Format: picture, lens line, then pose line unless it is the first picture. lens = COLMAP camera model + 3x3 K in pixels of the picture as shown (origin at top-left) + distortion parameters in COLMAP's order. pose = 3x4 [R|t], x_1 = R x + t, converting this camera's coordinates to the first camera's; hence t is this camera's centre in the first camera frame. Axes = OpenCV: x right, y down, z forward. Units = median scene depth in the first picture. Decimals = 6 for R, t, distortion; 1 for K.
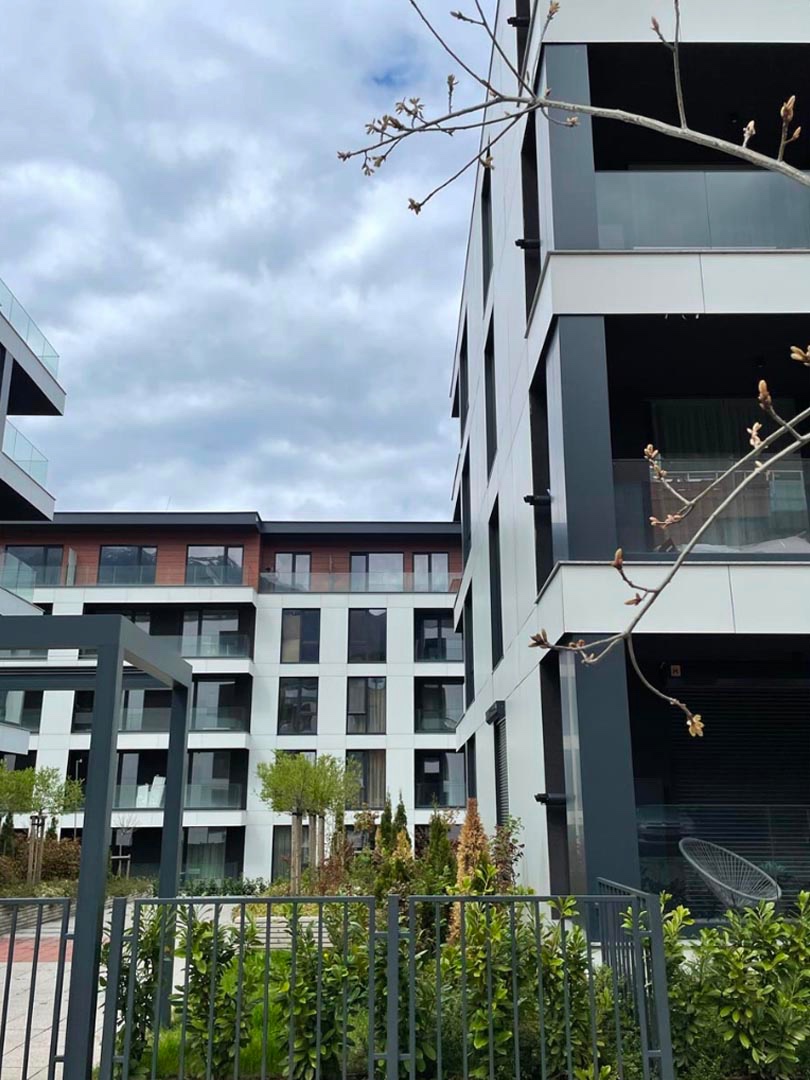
lens RADIAL K [[934.0, 0, 417.5], [0, 934.0, 538.5], [0, 0, 1]] dist [0.100412, -0.139386]
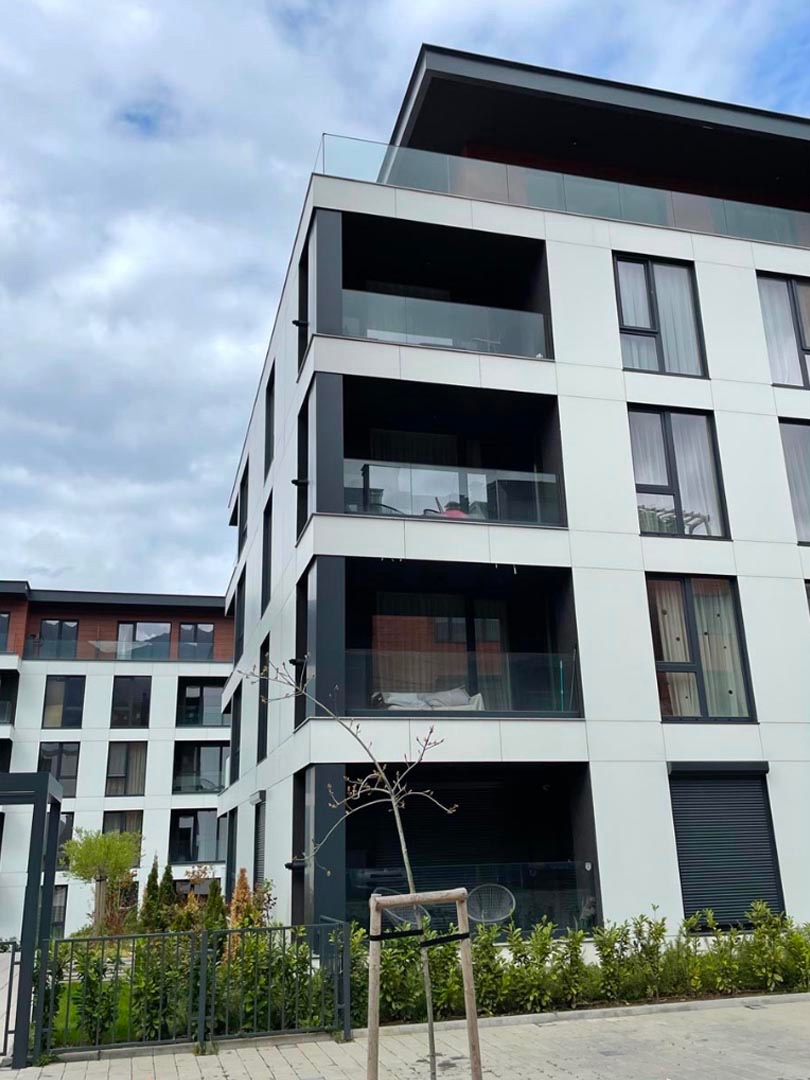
lens RADIAL K [[934.0, 0, 417.5], [0, 934.0, 538.5], [0, 0, 1]] dist [0.100412, -0.139386]
pose [[0.966308, 0.055797, 0.251268, -0.079067], [-0.044836, 0.997785, -0.049142, -0.182428], [-0.253454, 0.036221, 0.966669, -0.537460]]
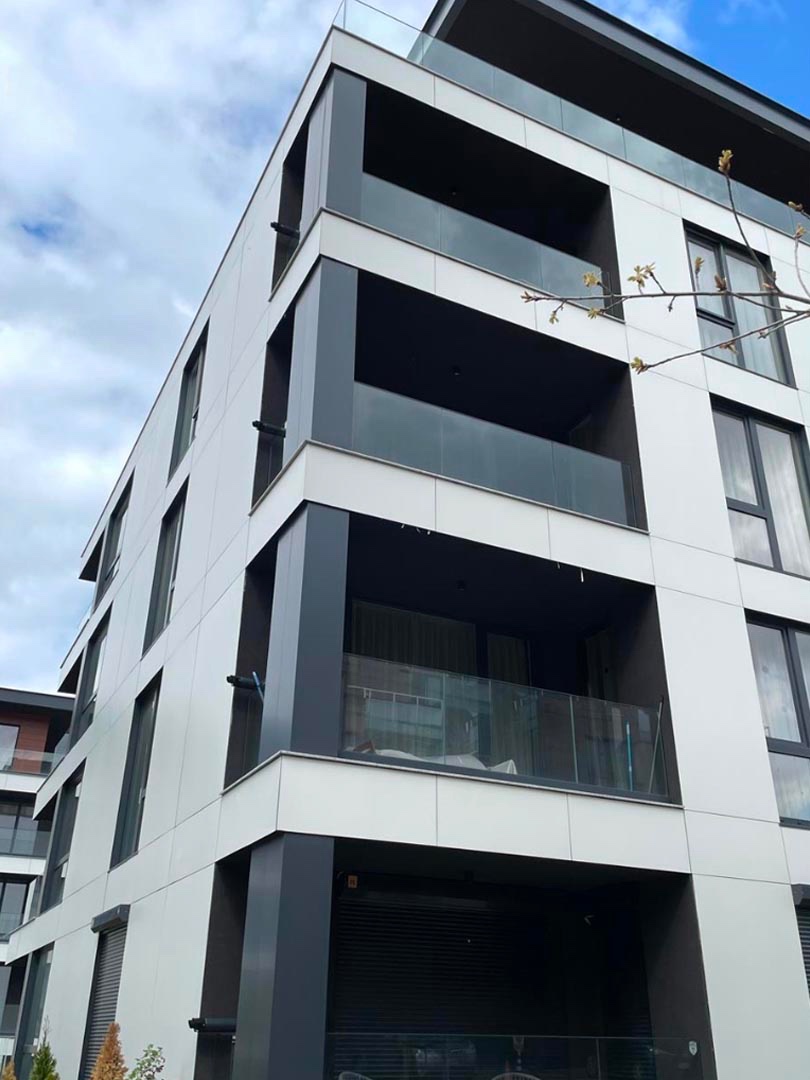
lens RADIAL K [[948.0, 0, 403.7], [0, 948.0, 546.4], [0, 0, 1]] dist [0.030268, -0.001650]
pose [[0.898993, 0.209481, 0.384616, -0.127934], [-0.130415, 0.966396, -0.221518, 0.018476], [-0.418095, 0.148984, 0.896103, 0.056296]]
